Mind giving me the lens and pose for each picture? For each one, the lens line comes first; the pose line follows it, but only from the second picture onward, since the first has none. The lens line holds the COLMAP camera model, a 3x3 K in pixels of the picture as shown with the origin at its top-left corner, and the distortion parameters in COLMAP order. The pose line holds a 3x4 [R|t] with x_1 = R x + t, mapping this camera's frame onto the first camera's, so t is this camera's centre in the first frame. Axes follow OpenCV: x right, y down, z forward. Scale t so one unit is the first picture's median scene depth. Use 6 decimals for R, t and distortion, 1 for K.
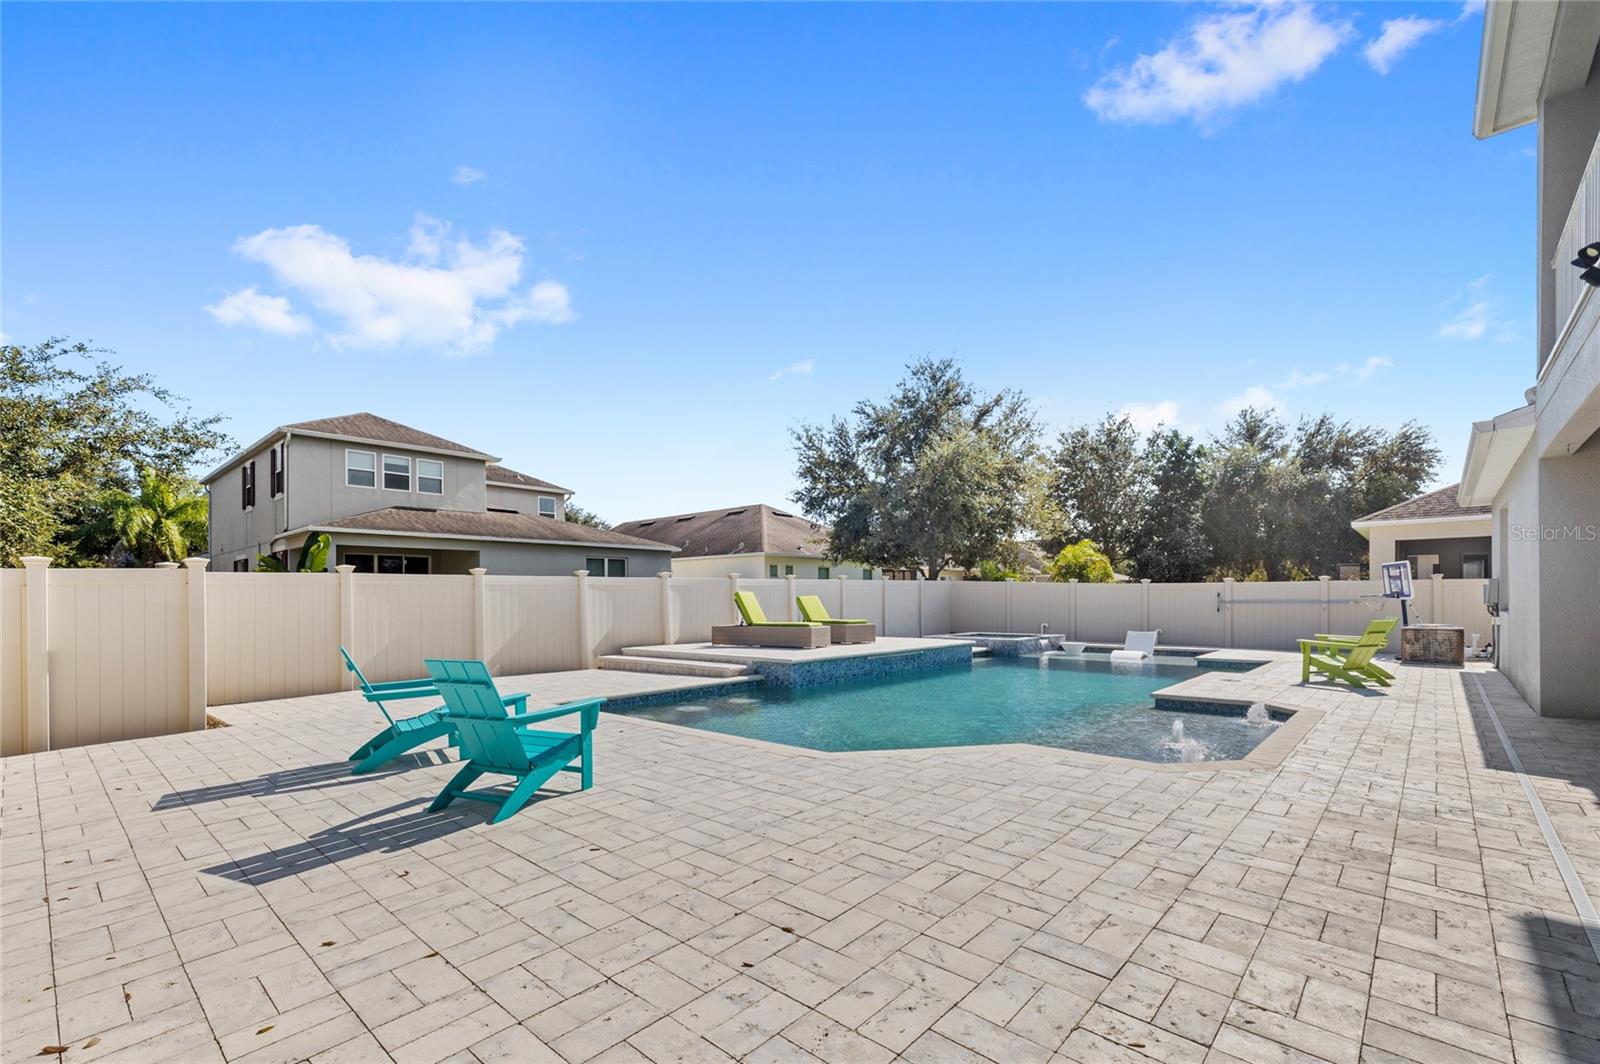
lens RADIAL K [[703.1, 0, 791.0], [0, 703.1, 600.5], [0, 0, 1]] dist [0.000555, -0.000309]
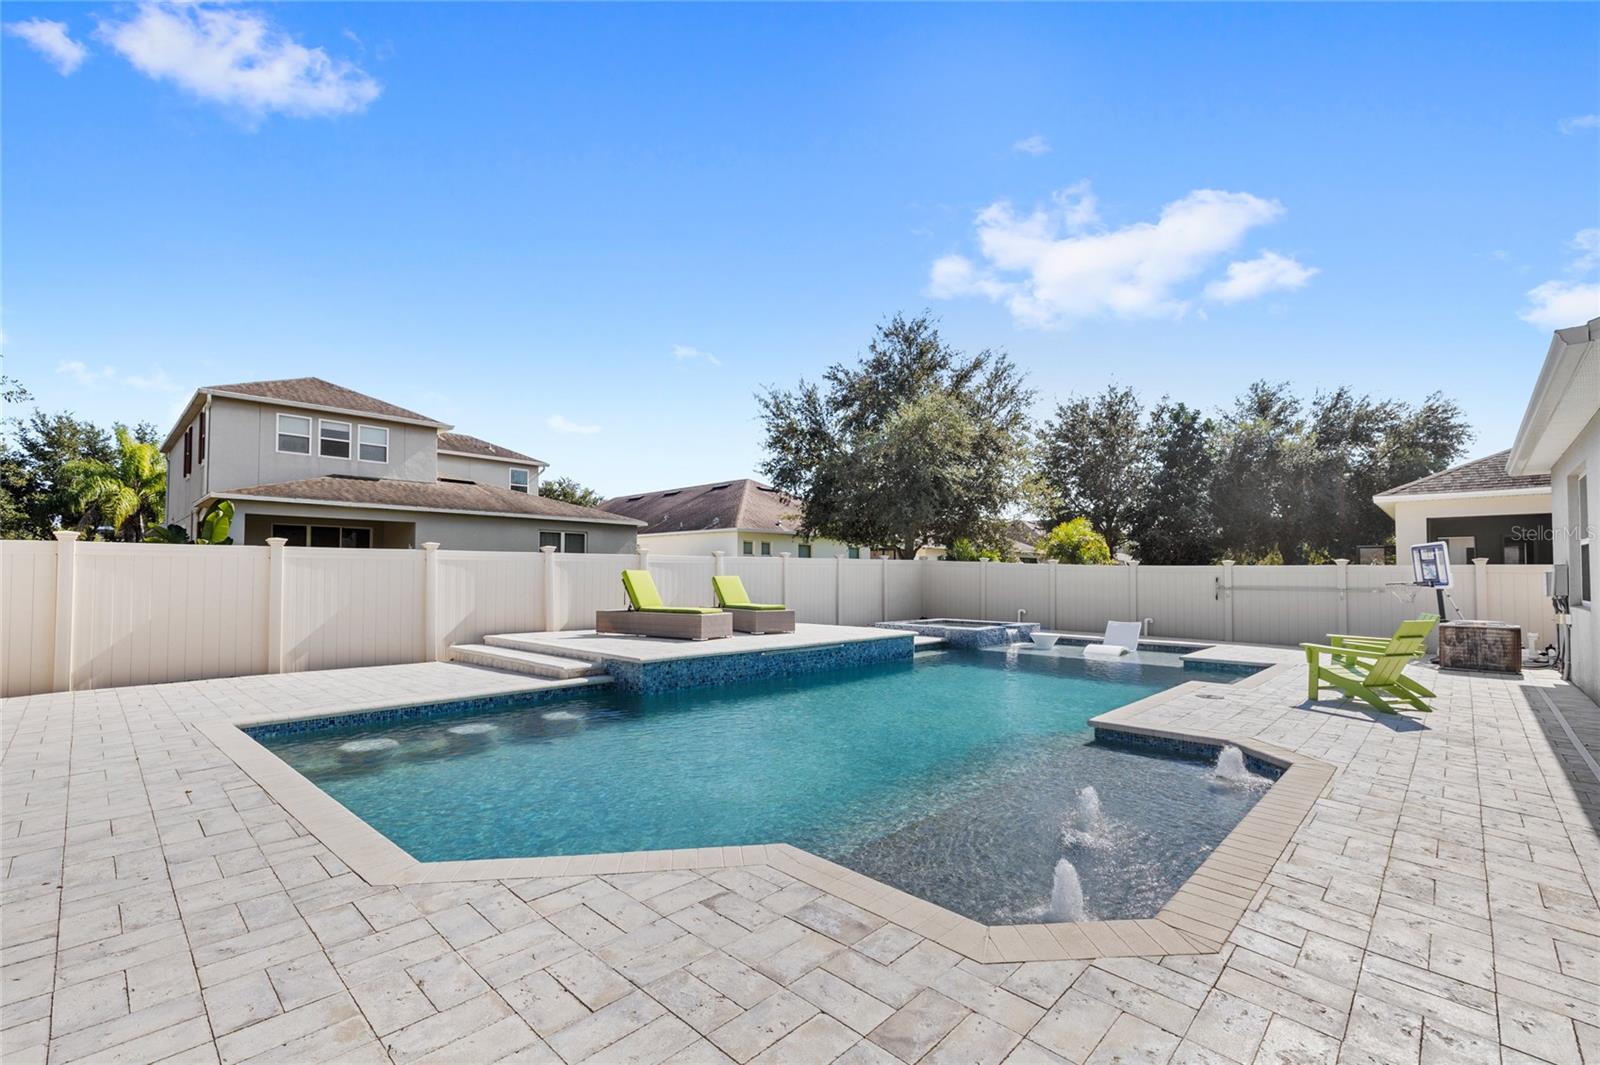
lens RADIAL K [[689.0, 0, 795.0], [0, 689.0, 555.2], [0, 0, 1]] dist [0.000148, 0.000010]
pose [[0.999585, 0.010717, -0.026753, 0.080701], [-0.011611, 0.999373, -0.033459, -0.002786], [0.026377, 0.033755, 0.999082, 0.101039]]
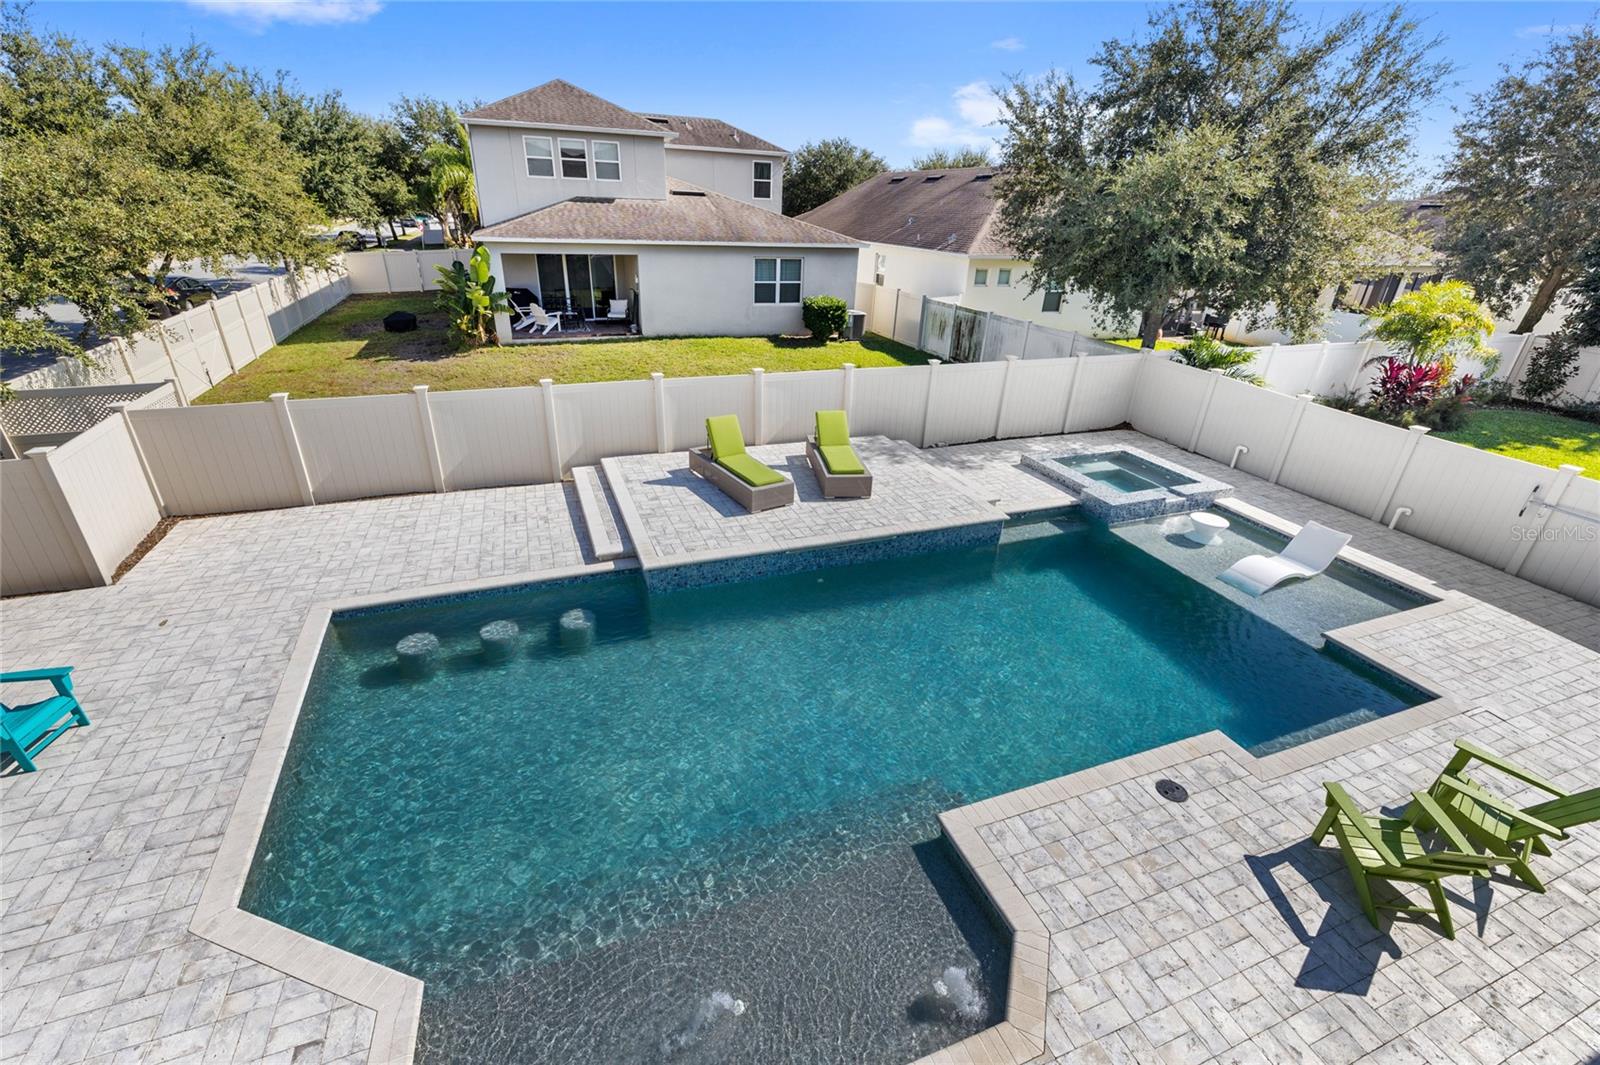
lens RADIAL K [[682.0, 0, 794.0], [0, 682.0, 529.6], [0, 0, 1]] dist [0.000306, 0.000180]
pose [[0.891471, 0.229384, -0.390720, 0.203576], [-0.044053, 0.902167, 0.429132, -0.136995], [0.450931, -0.365346, 0.814361, 0.176005]]
